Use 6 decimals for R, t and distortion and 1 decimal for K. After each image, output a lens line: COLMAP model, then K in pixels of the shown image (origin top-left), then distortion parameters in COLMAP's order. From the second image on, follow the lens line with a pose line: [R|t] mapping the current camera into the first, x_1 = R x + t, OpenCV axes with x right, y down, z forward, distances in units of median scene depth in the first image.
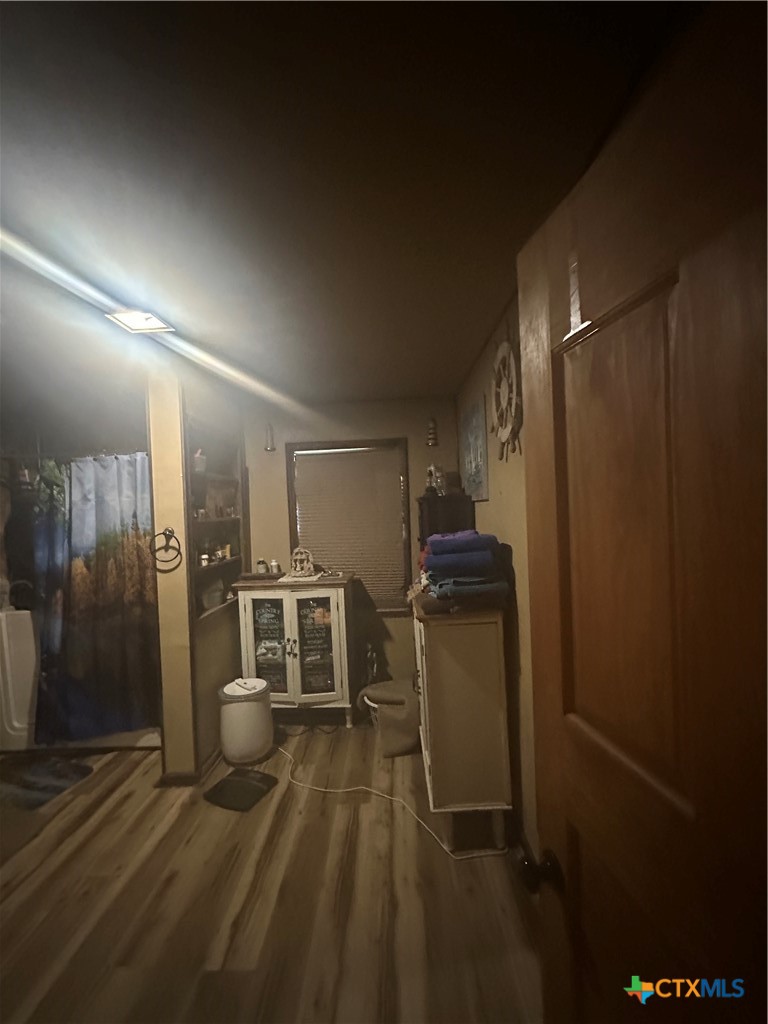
lens RADIAL K [[441.6, 0, 385.8], [0, 441.6, 512.2], [0, 0, 1]] dist [-0.007145, 0.001553]
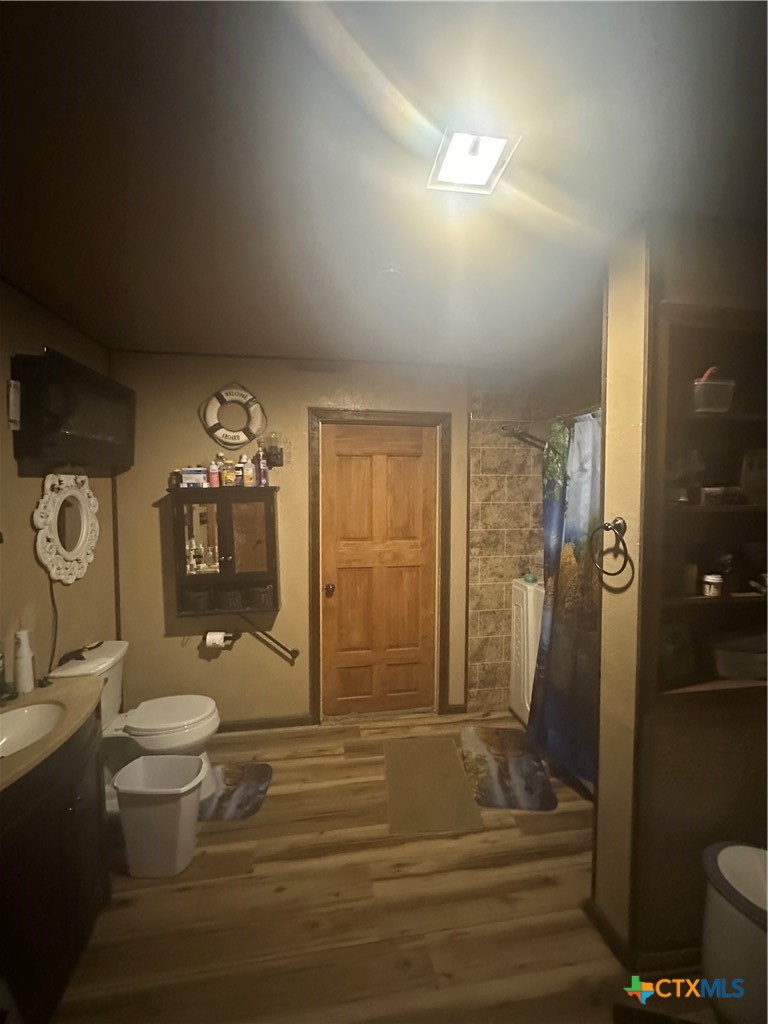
lens RADIAL K [[441.6, 0, 383.8], [0, 441.6, 510.7], [0, 0, 1]] dist [-0.007145, 0.001553]
pose [[0.179174, 0.084531, -0.980179, 0.019159], [-0.015914, 0.996421, 0.083023, -0.016142], [0.983689, 0.000723, 0.179878, 0.528920]]
